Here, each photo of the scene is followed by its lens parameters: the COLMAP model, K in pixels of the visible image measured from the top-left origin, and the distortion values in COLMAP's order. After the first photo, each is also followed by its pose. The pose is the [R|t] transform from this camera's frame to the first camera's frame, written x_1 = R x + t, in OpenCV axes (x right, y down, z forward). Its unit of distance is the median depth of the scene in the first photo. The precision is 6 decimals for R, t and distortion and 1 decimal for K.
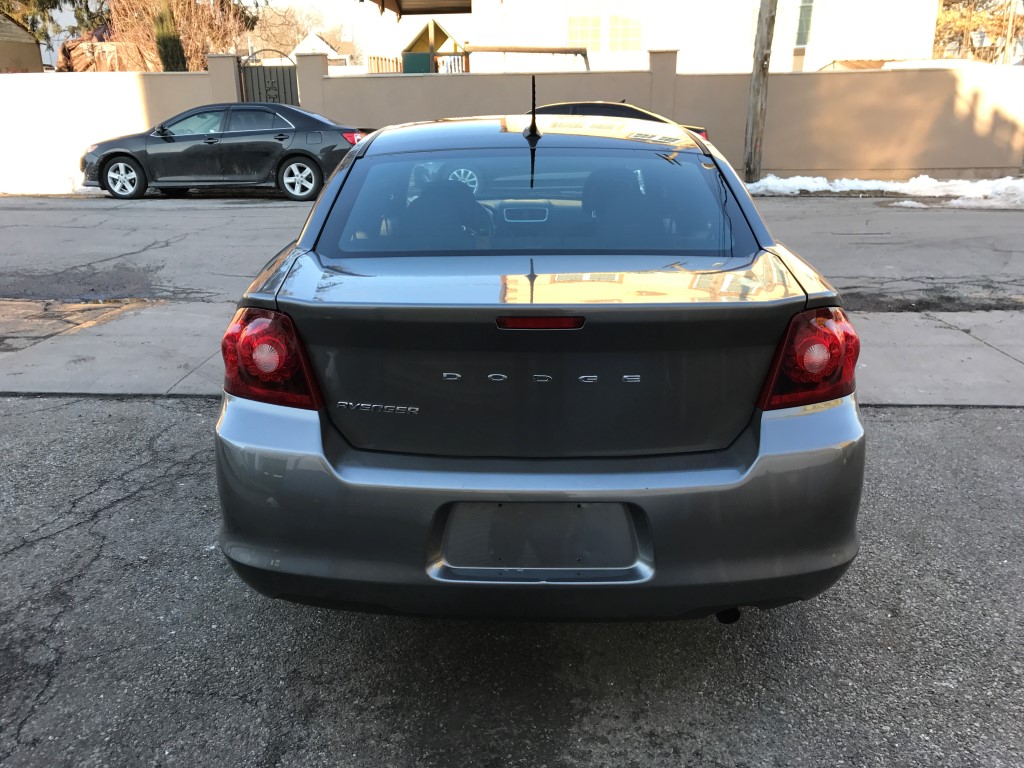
lens RADIAL K [[839.3, 0, 497.8], [0, 839.3, 385.9], [0, 0, 1]] dist [0.016400, -0.013940]
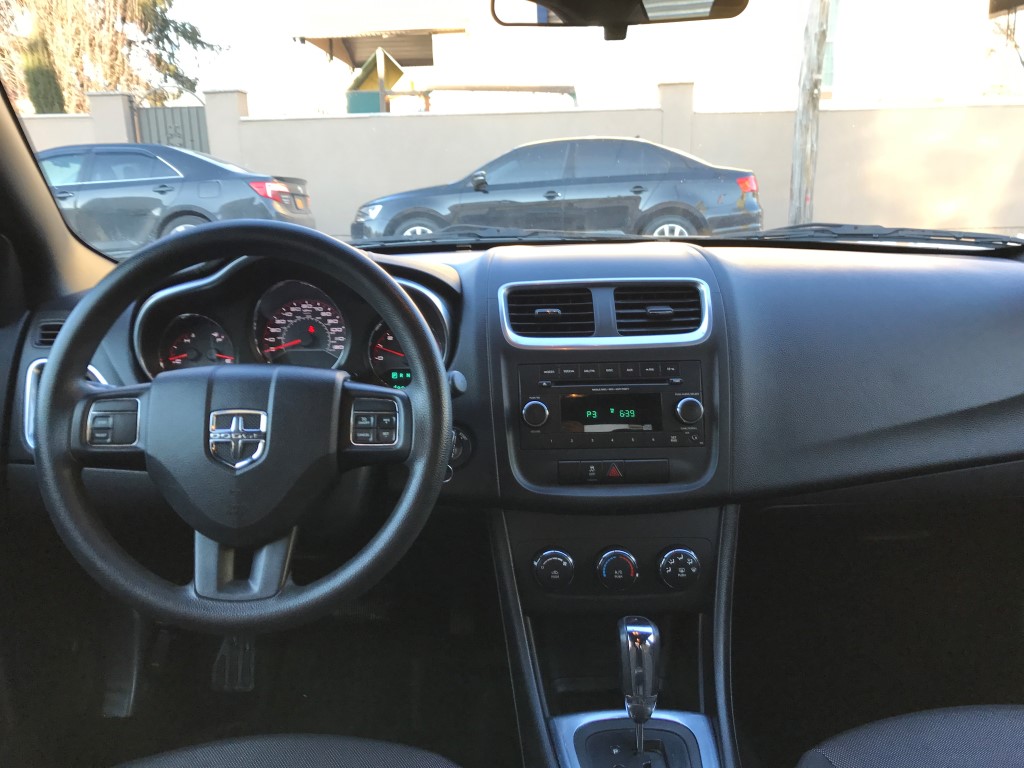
lens RADIAL K [[839.3, 0, 506.9], [0, 839.3, 398.3], [0, 0, 1]] dist [0.016400, -0.013940]
pose [[0.998900, -0.018670, 0.043010, -0.000044], [0.021715, 0.997206, -0.071471, -0.057064], [-0.041555, 0.072327, 0.996515, 0.269399]]
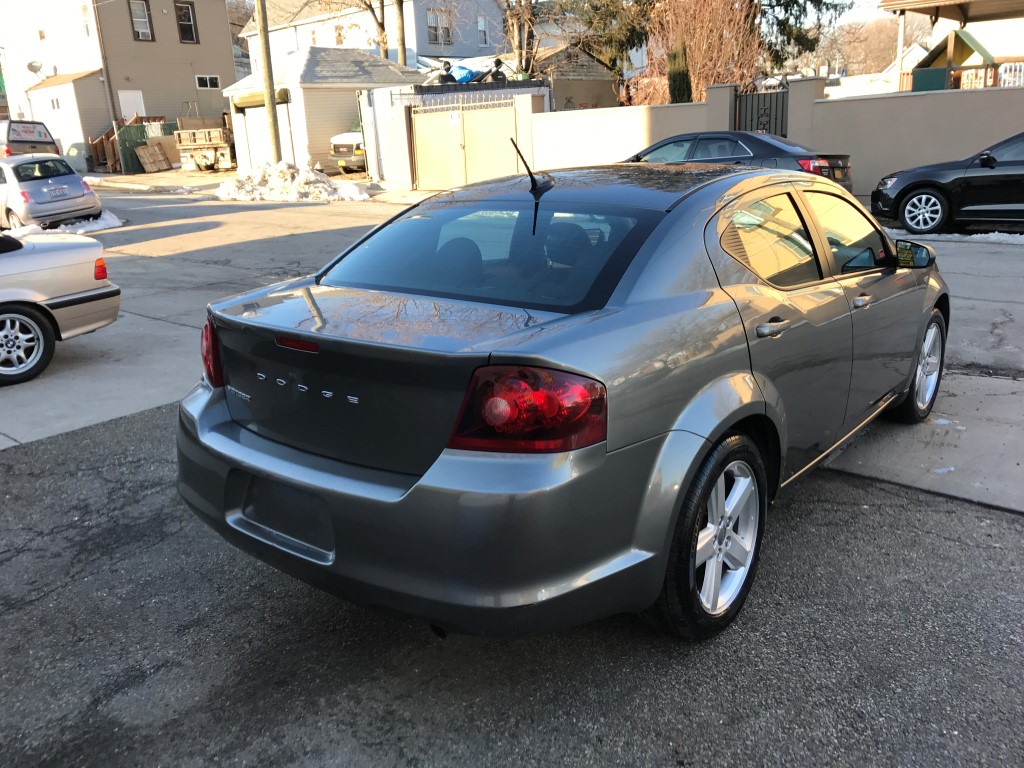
lens RADIAL K [[839.3, 0, 493.4], [0, 839.3, 380.5], [0, 0, 1]] dist [0.016400, -0.013940]
pose [[0.793327, 0.147754, -0.590593, 0.140147], [-0.163645, 0.986153, 0.026894, -0.013893], [0.586389, 0.075312, 0.806521, 0.018106]]
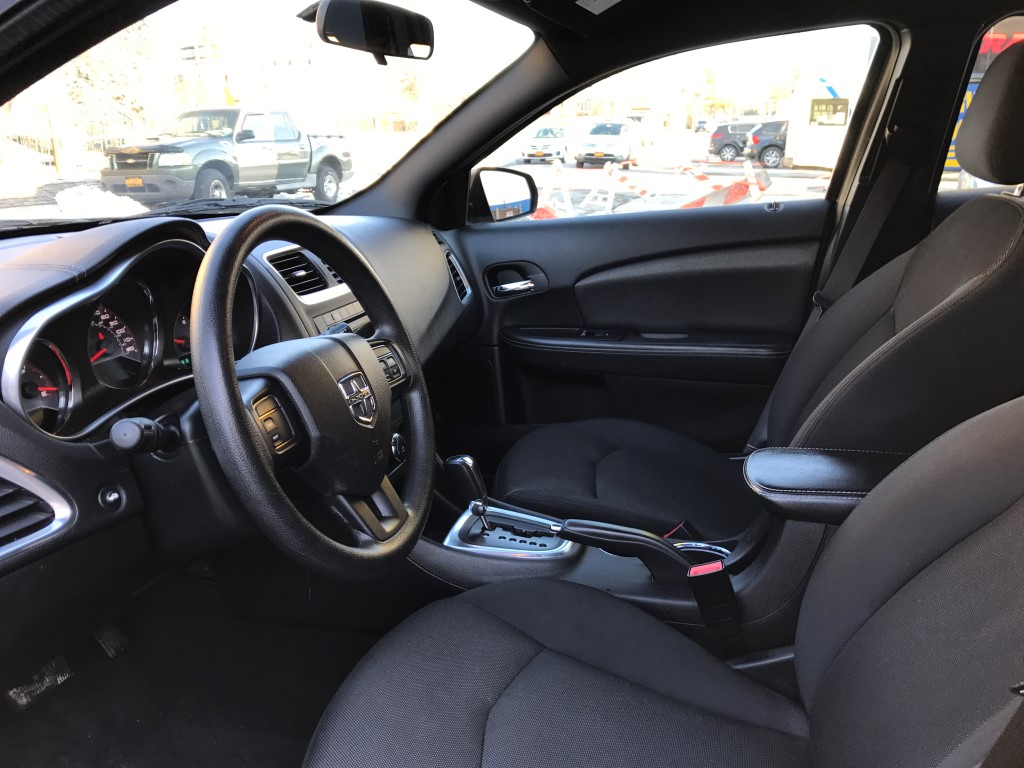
lens RADIAL K [[839.3, 0, 514.8], [0, 839.3, 389.6], [0, 0, 1]] dist [0.016400, -0.013940]
pose [[0.243192, -0.265239, 0.933009, -0.067002], [0.311528, 0.932285, 0.183832, -0.066761], [-0.918590, 0.245952, 0.309353, 0.294379]]
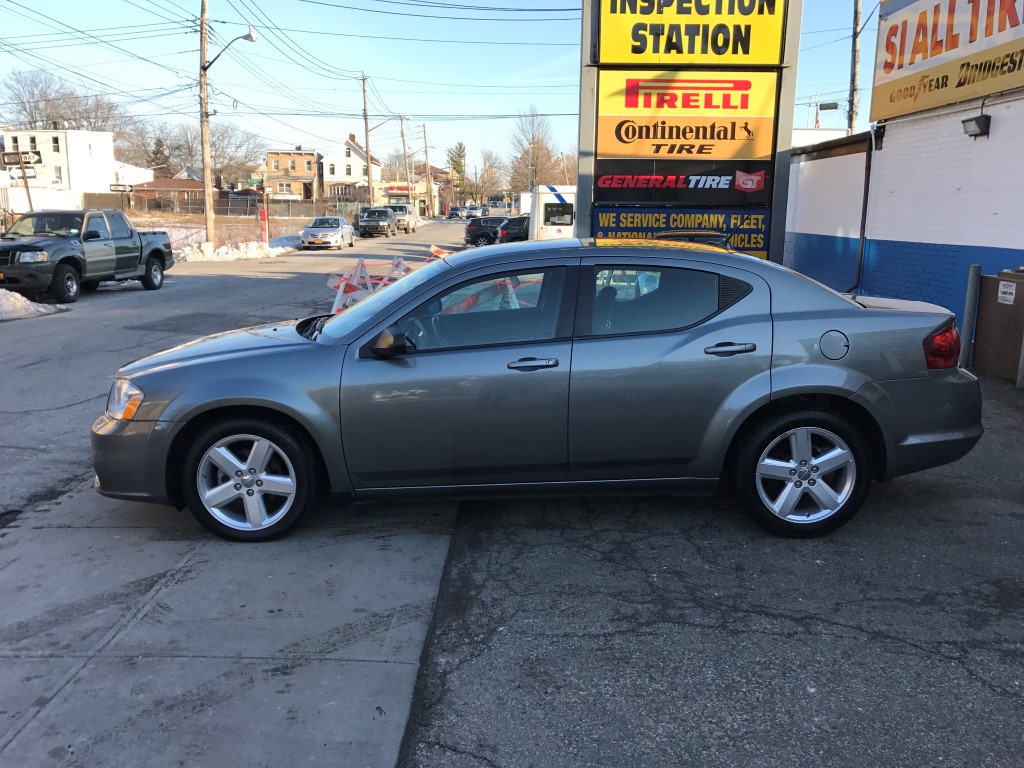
lens RADIAL K [[839.3, 0, 507.4], [0, 839.3, 383.3], [0, 0, 1]] dist [0.016400, -0.013940]
pose [[-0.030931, -0.179889, 0.983201, -0.348317], [0.313667, 0.932233, 0.180431, -0.100029], [-0.949029, 0.313978, 0.027590, 0.301181]]
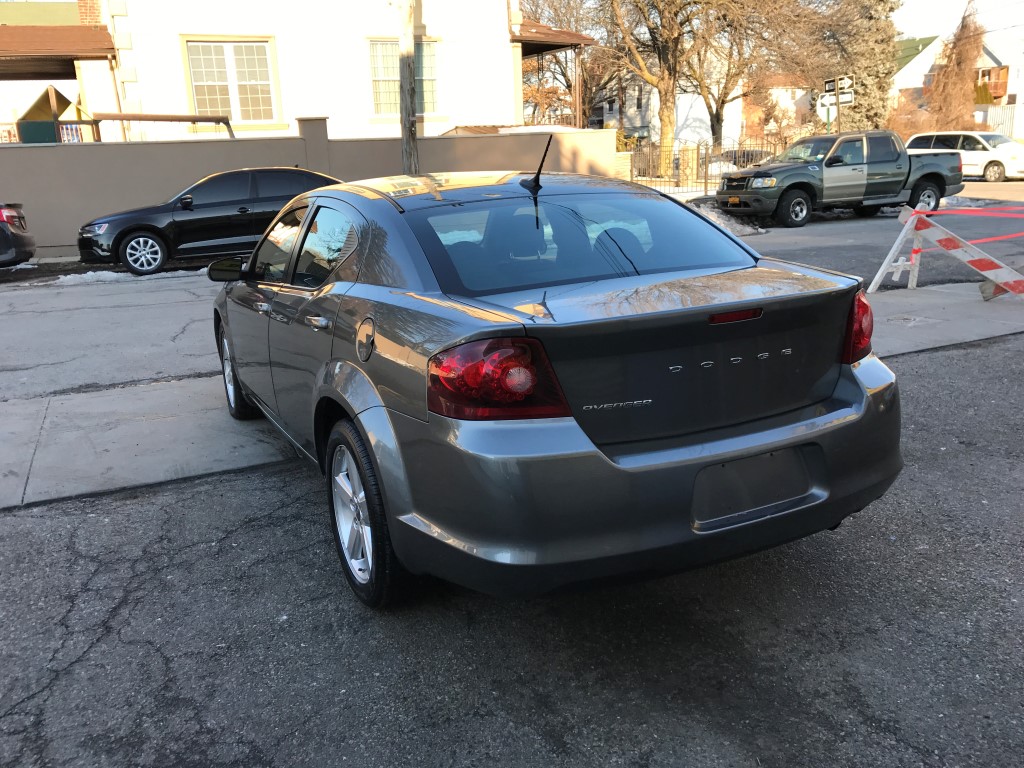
lens RADIAL K [[839.3, 0, 497.4], [0, 839.3, 385.1], [0, 0, 1]] dist [0.016400, -0.013940]
pose [[0.886941, -0.143610, 0.438990, -0.114970], [0.175196, 0.984011, -0.032061, 0.000827], [-0.427367, 0.105345, 0.897920, 0.000501]]
